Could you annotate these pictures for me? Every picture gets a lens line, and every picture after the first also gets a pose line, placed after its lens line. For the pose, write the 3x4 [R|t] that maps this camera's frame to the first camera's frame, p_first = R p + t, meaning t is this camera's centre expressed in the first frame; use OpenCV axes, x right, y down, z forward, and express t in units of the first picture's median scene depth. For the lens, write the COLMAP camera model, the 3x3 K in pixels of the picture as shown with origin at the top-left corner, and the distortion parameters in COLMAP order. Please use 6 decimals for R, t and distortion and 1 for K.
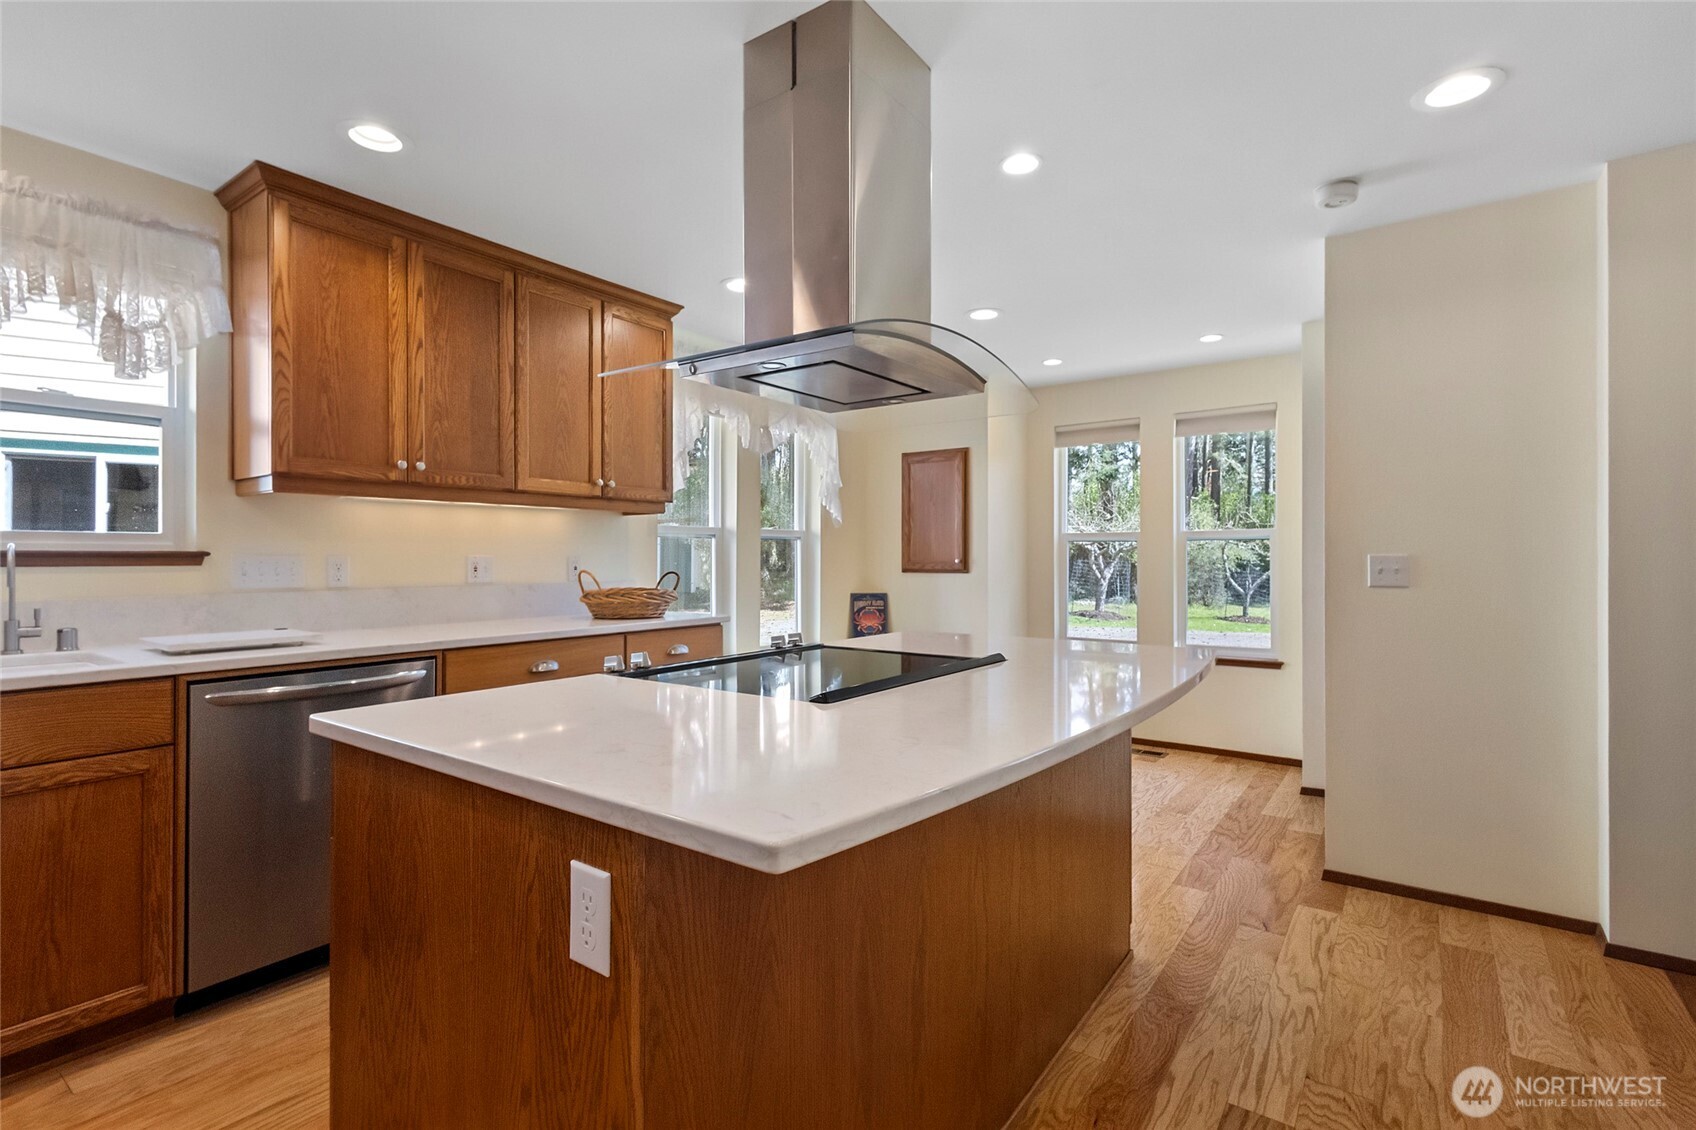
lens RADIAL K [[789.5, 0, 851.8], [0, 789.5, 558.4], [0, 0, 1]] dist [0.006469, -0.000775]
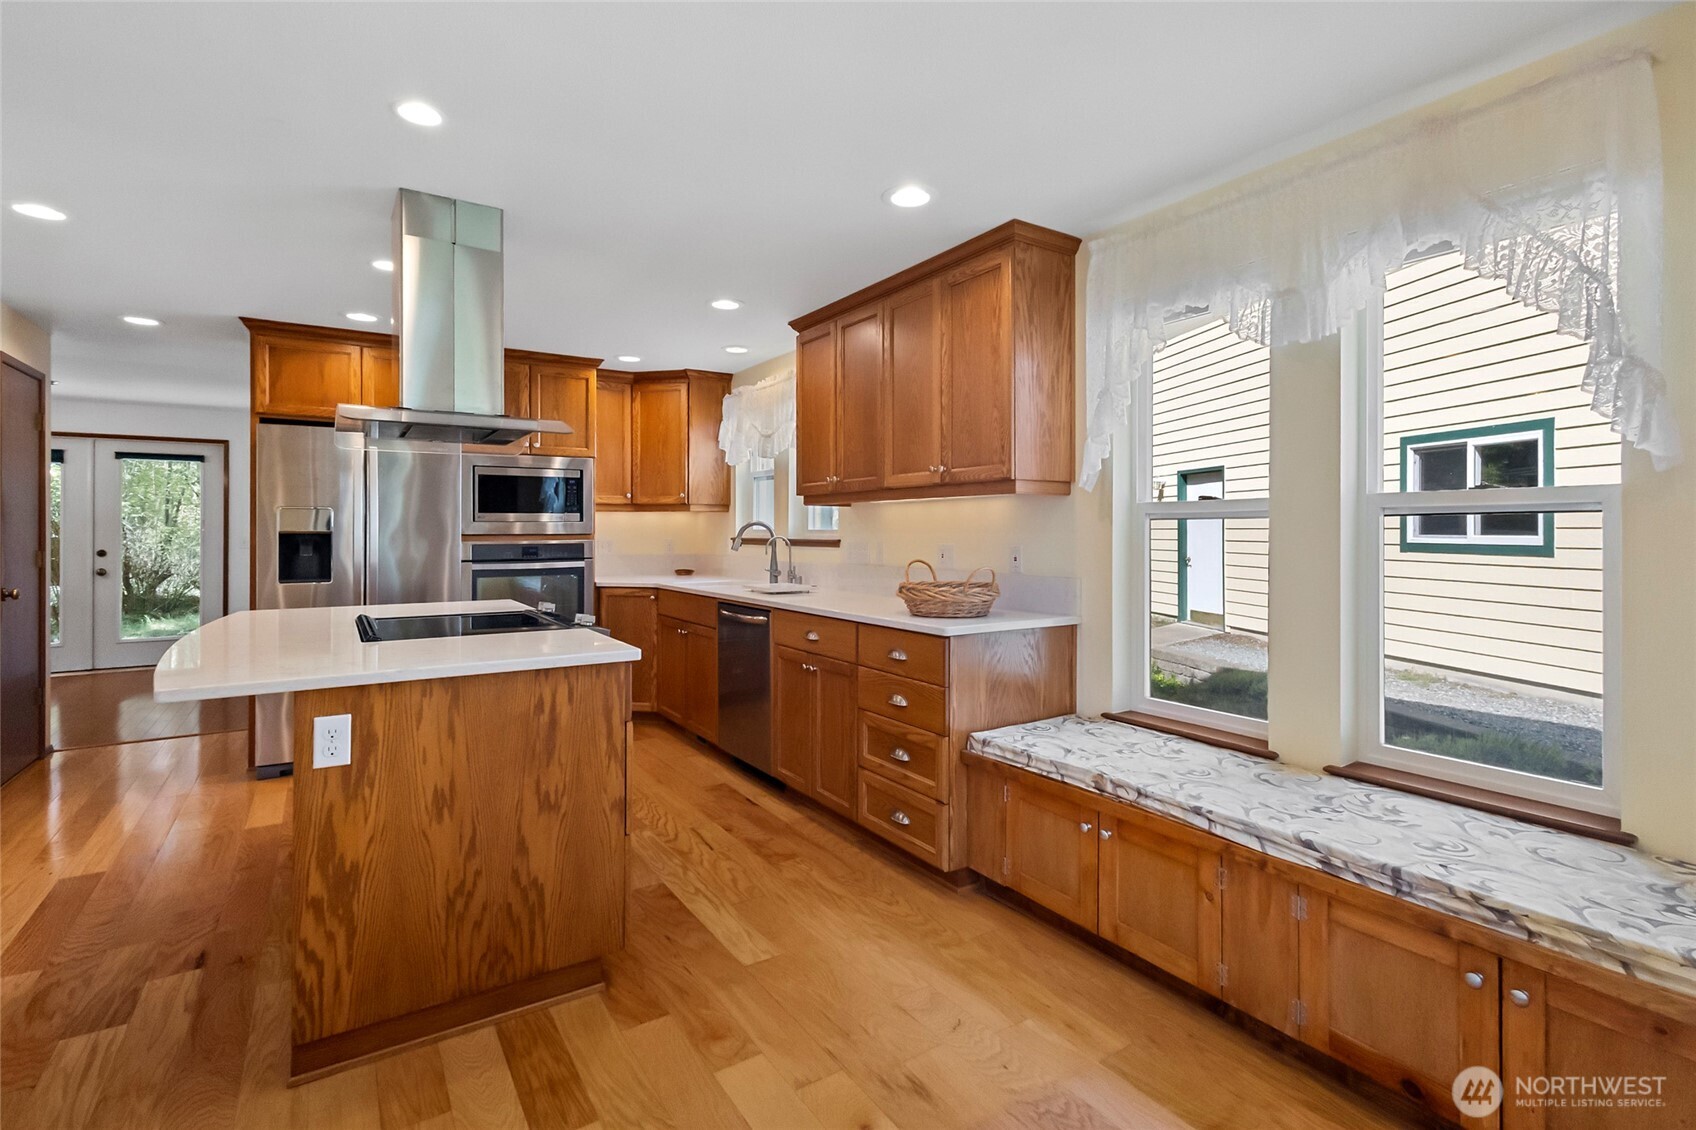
lens RADIAL K [[789.5, 0, 844.6], [0, 789.5, 532.9], [0, 0, 1]] dist [0.006469, -0.000775]
pose [[-0.351059, 0.002710, -0.936349, 0.682665], [-0.001377, 0.999993, 0.003411, -0.024829], [0.936352, 0.002487, -0.351053, 1.366556]]
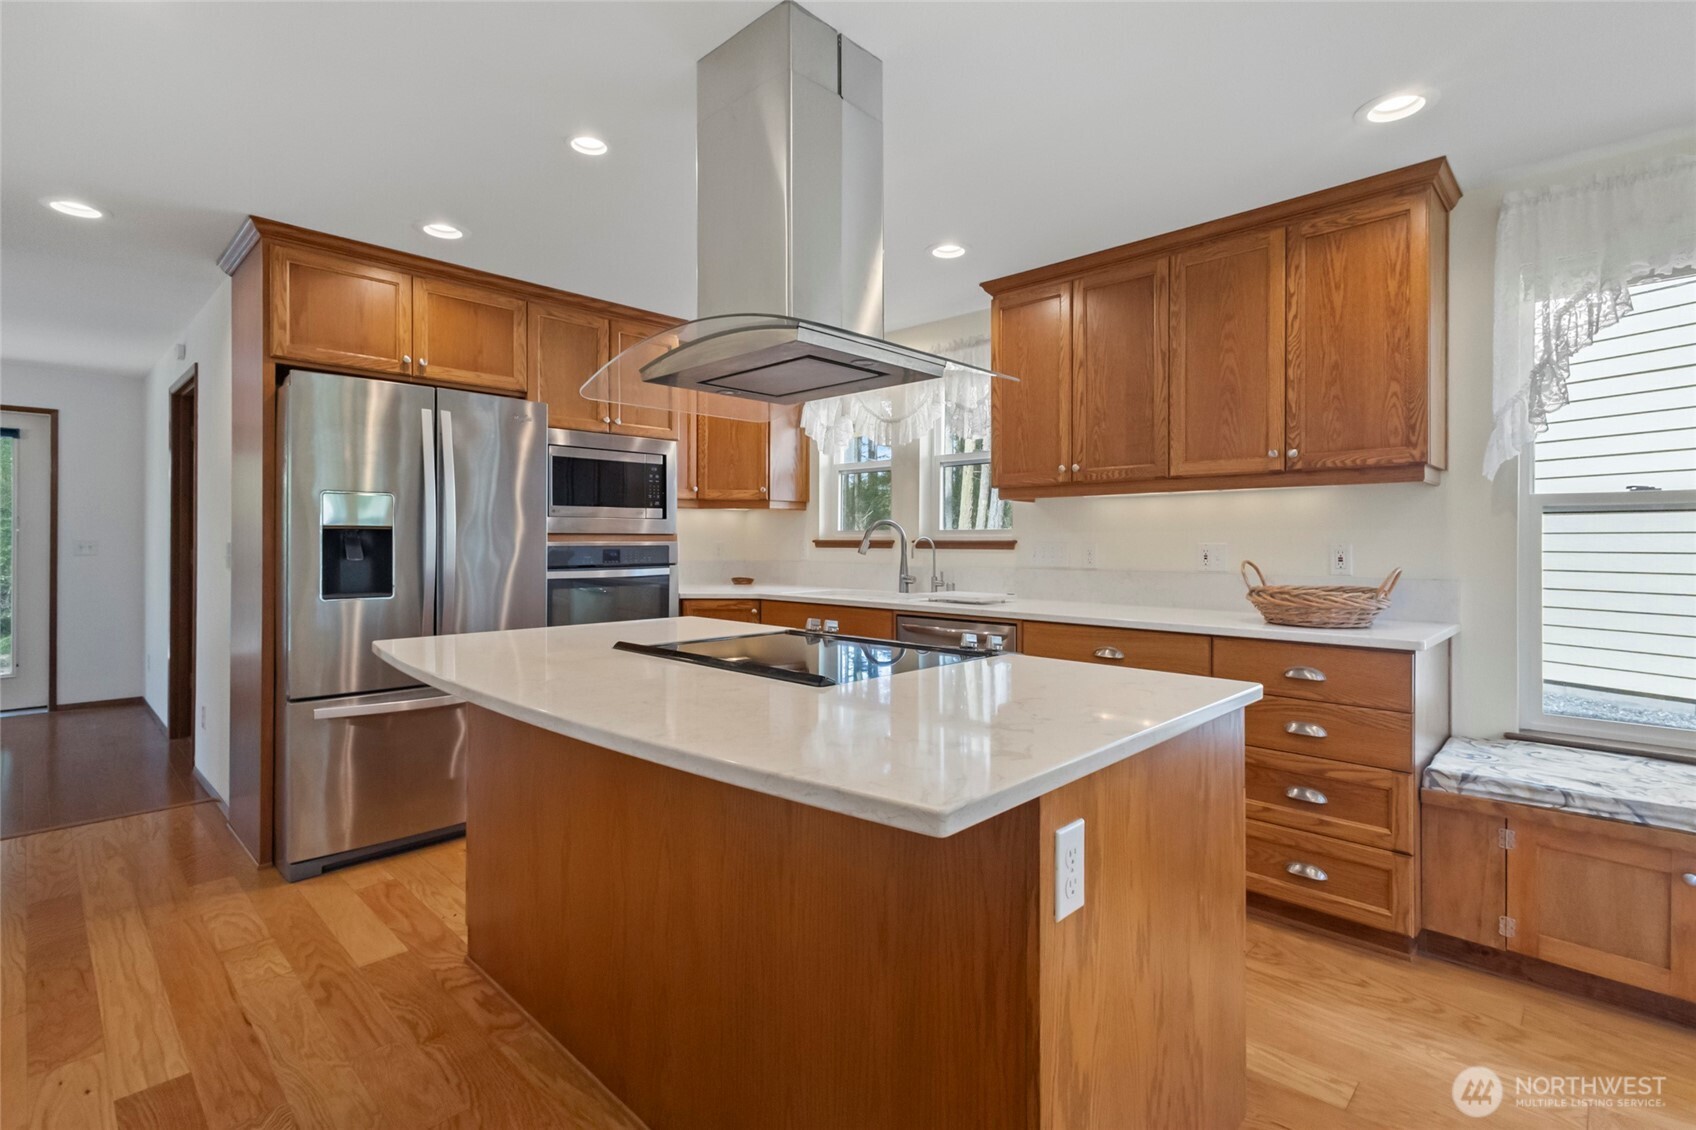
lens RADIAL K [[789.5, 0, 864.4], [0, 789.5, 544.1], [0, 0, 1]] dist [0.006469, -0.000775]
pose [[-0.137614, 0.004215, -0.990477, 0.606484], [-0.003790, 0.999981, 0.004782, -0.006457], [0.990479, 0.004412, -0.137595, 0.769924]]
